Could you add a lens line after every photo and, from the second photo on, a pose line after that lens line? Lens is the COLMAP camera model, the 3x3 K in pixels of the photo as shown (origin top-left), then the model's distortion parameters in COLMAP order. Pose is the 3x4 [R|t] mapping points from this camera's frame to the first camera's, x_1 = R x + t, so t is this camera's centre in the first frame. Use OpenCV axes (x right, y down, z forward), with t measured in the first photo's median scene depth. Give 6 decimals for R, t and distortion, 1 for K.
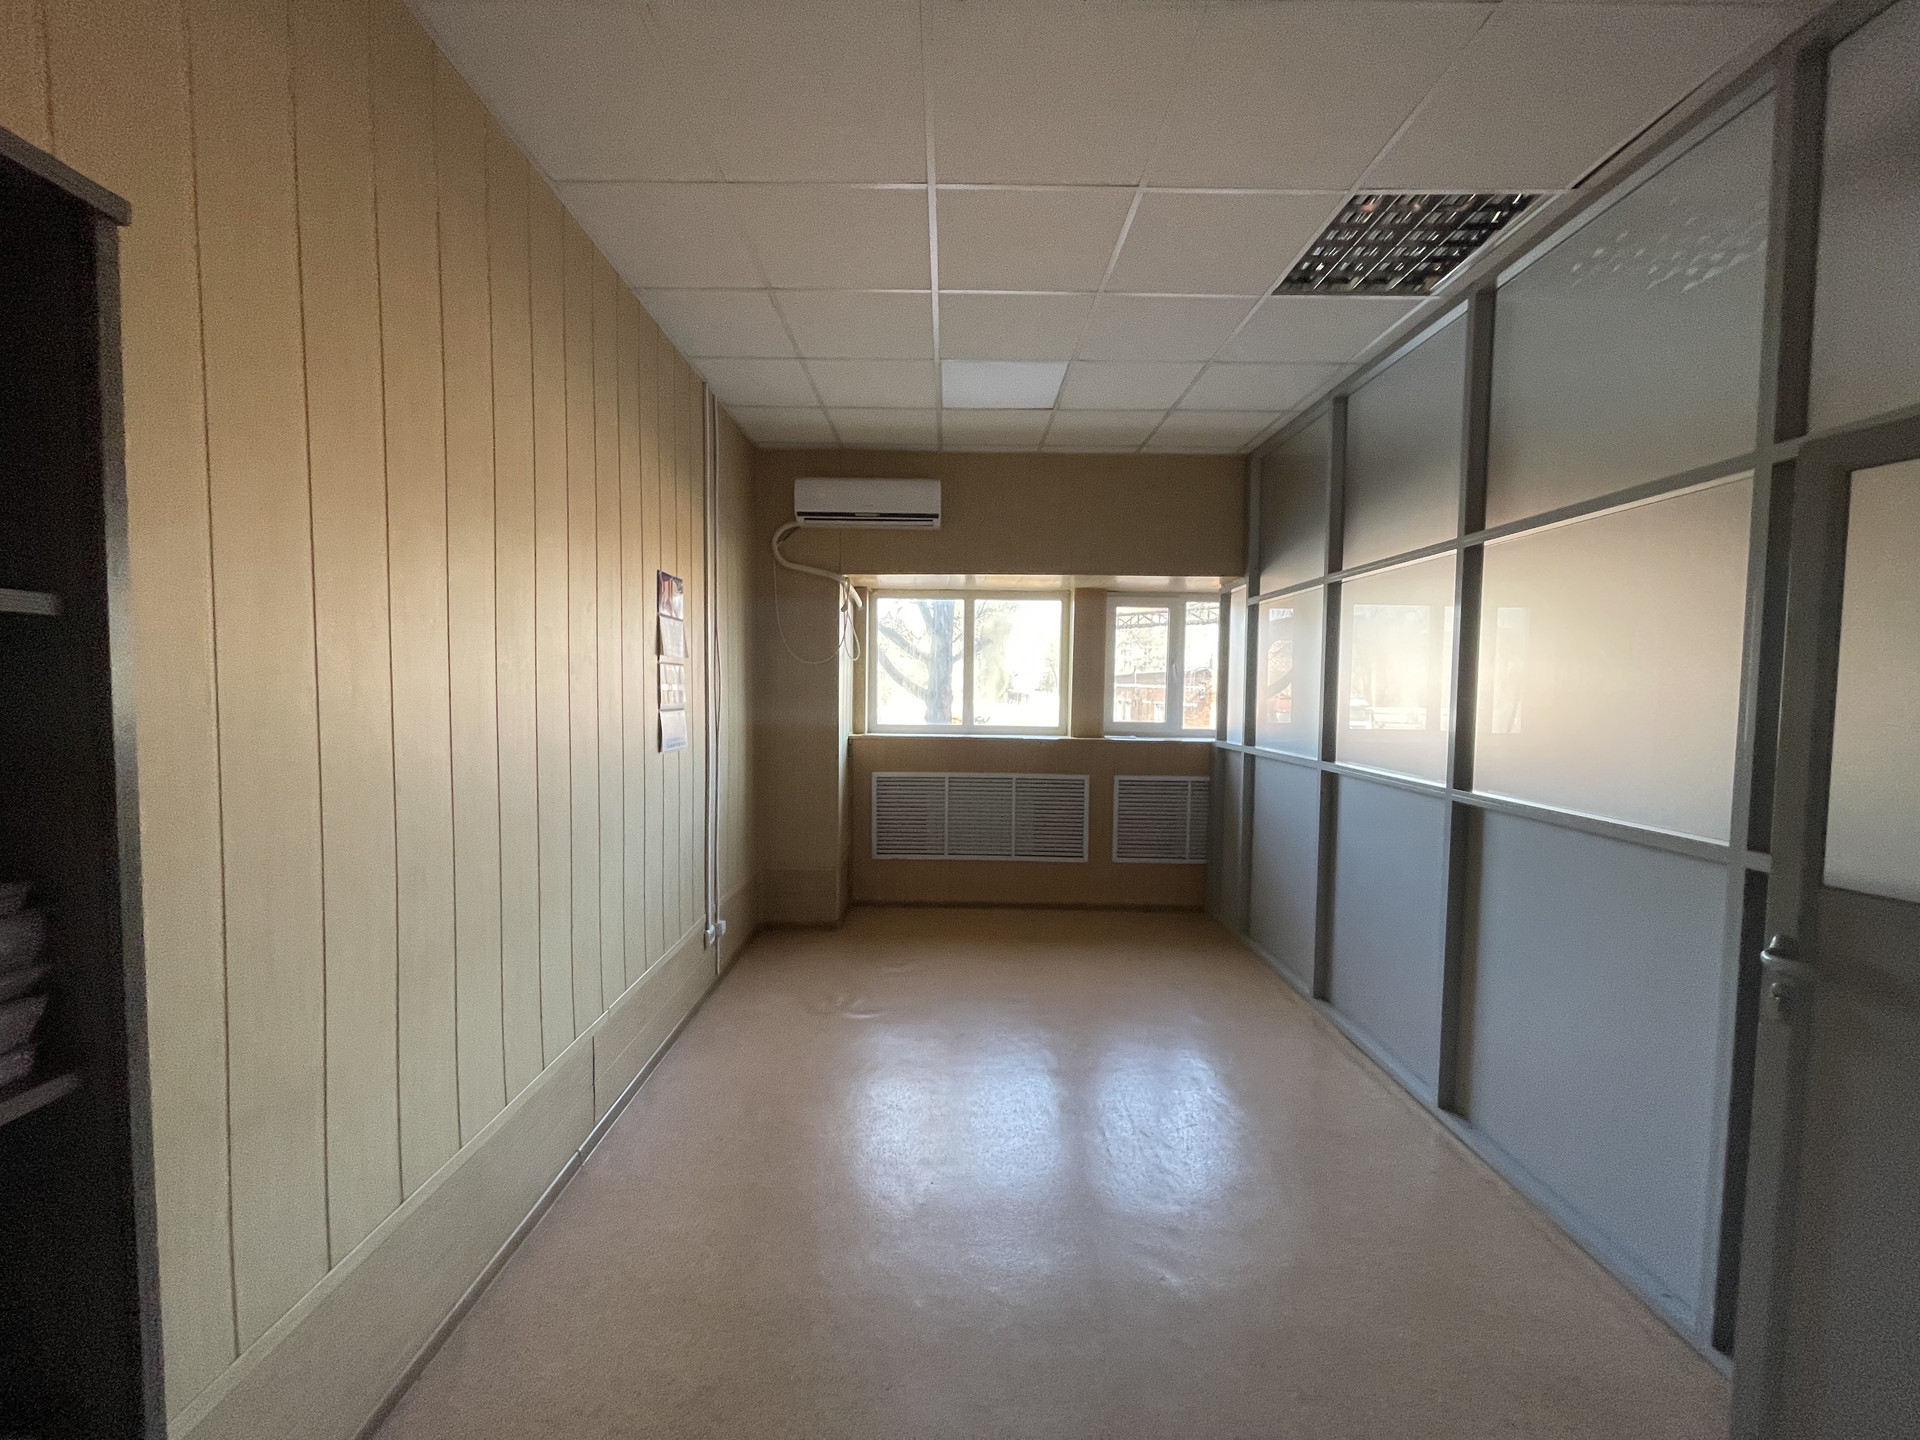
lens RADIAL K [[768.8, 0, 953.7], [0, 768.8, 726.4], [0, 0, 1]] dist [0.000757, -0.000303]
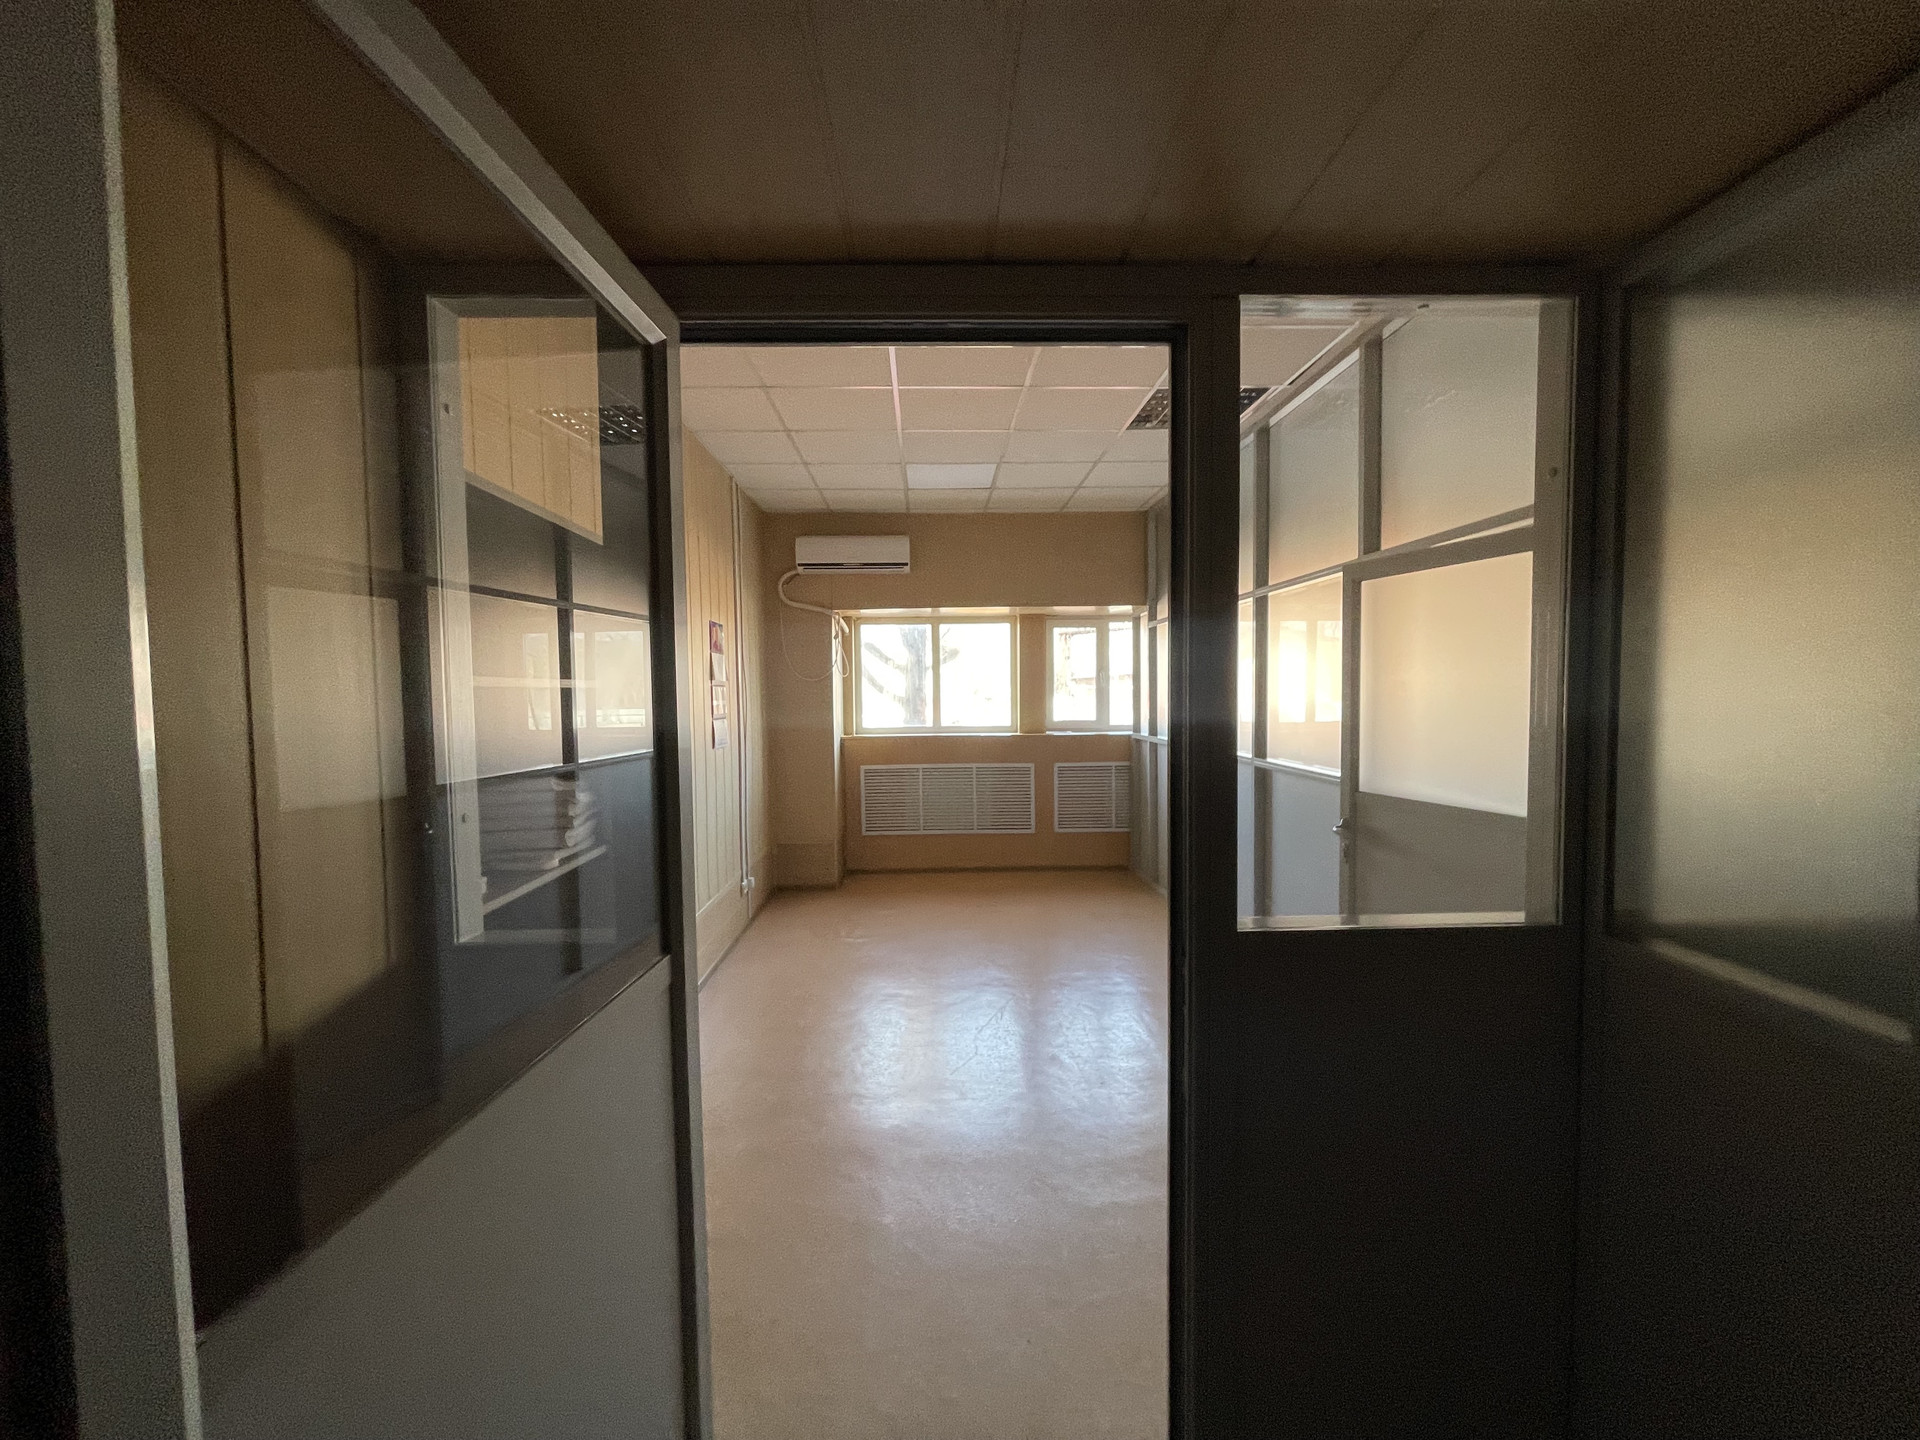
lens RADIAL K [[768.8, 0, 953.7], [0, 768.8, 726.4], [0, 0, 1]] dist [0.000757, -0.000303]
pose [[0.999333, -0.025242, 0.026379, 0.015022], [0.025396, 0.999662, -0.005543, 0.007416], [-0.026230, 0.006209, 0.999637, -0.271520]]
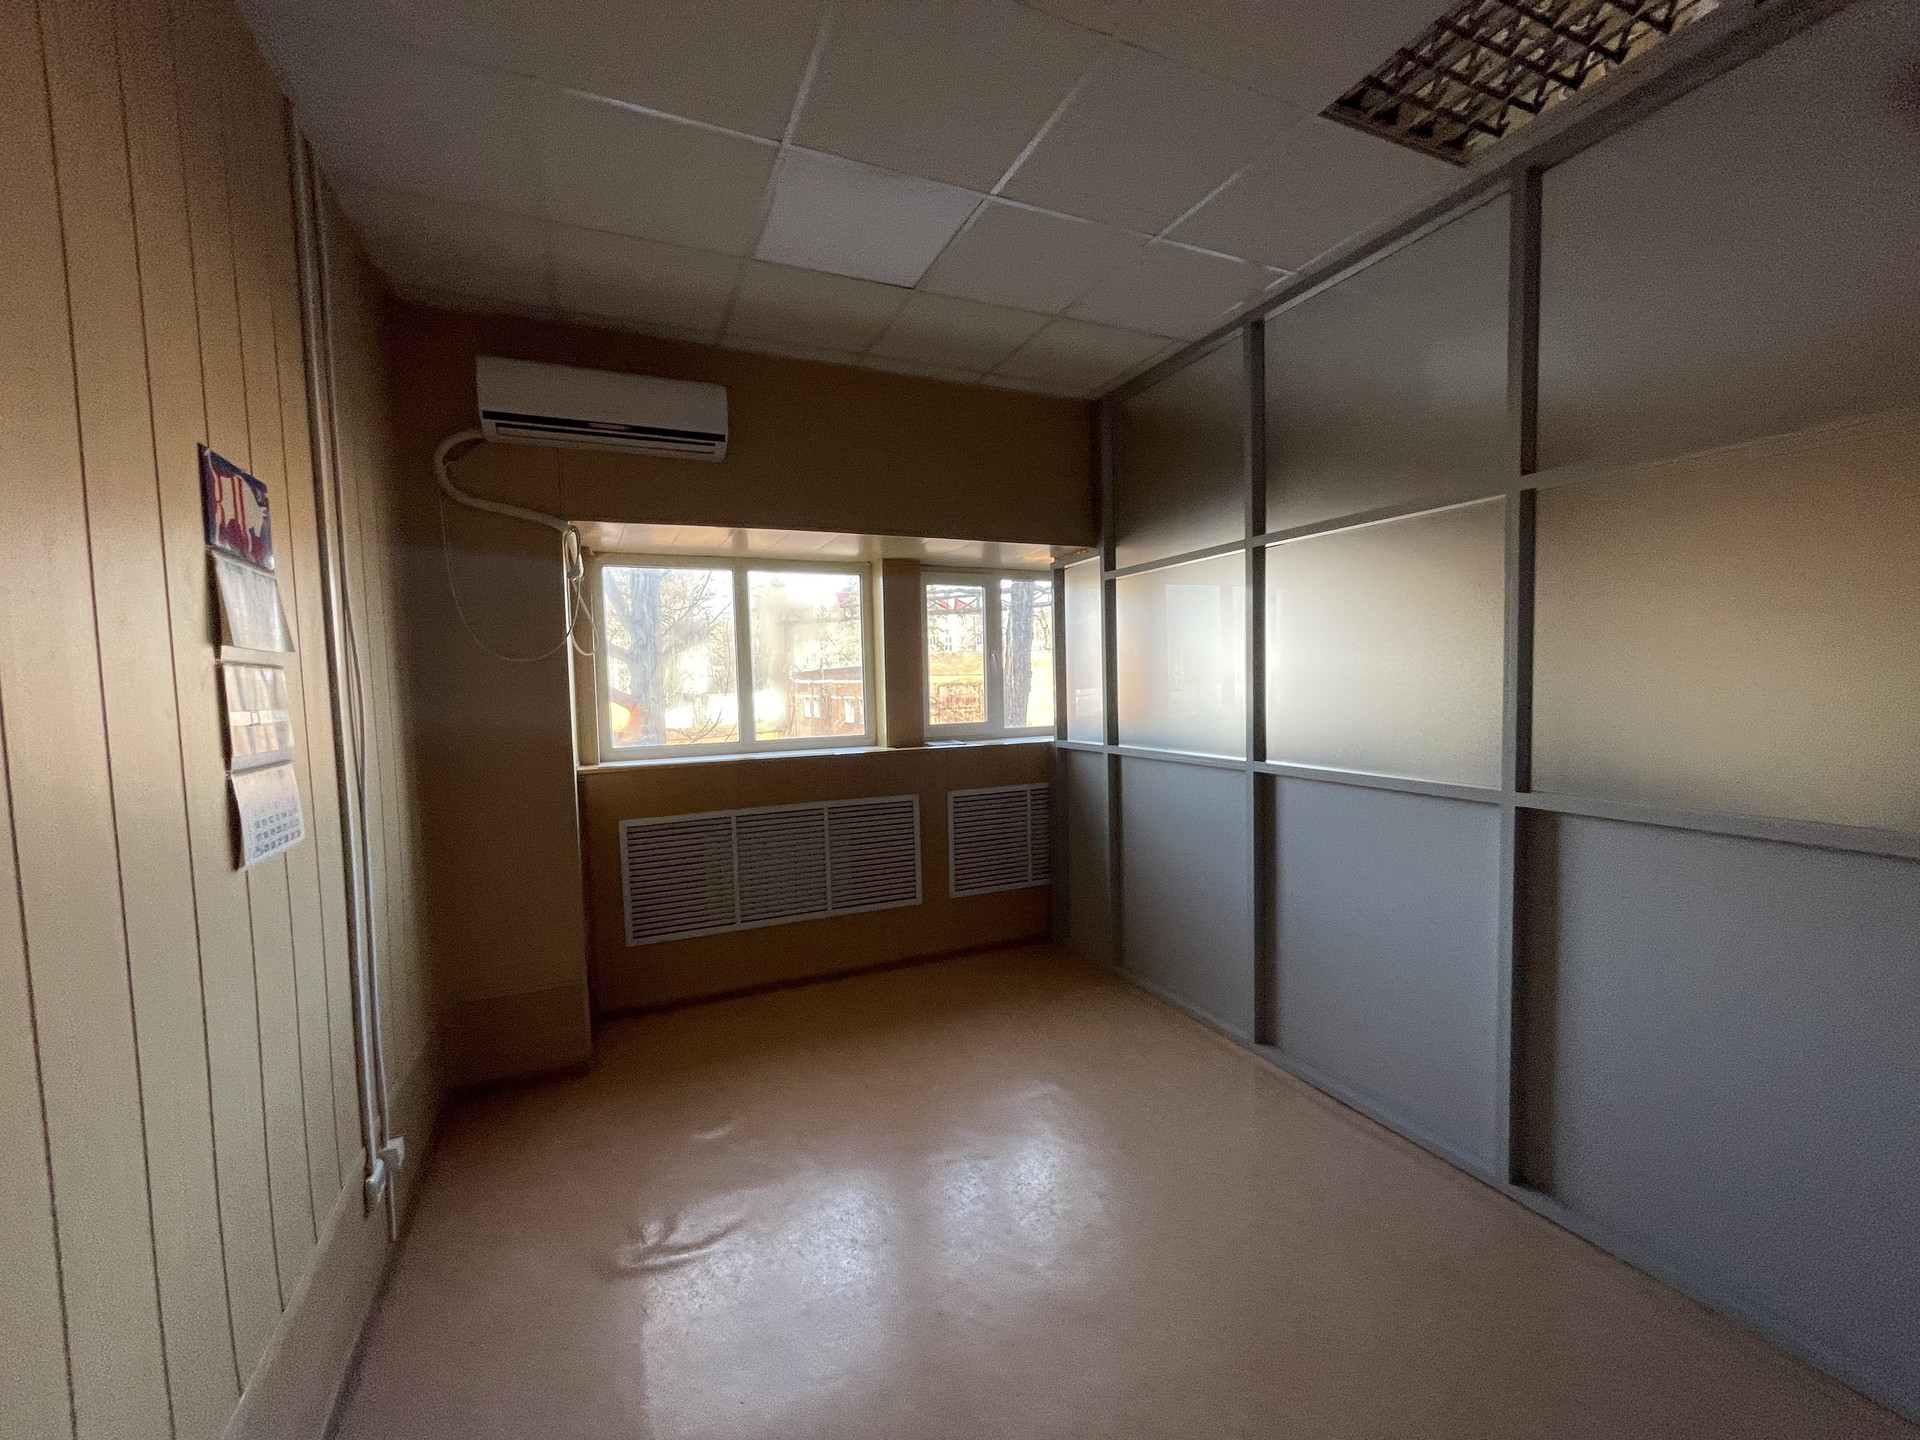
lens RADIAL K [[768.8, 0, 953.7], [0, 768.8, 726.4], [0, 0, 1]] dist [0.000757, -0.000303]
pose [[0.911662, -0.059808, 0.406565, -0.117741], [0.058047, 0.998175, 0.016674, -0.019394], [-0.406820, 0.008399, 0.913470, 0.279173]]
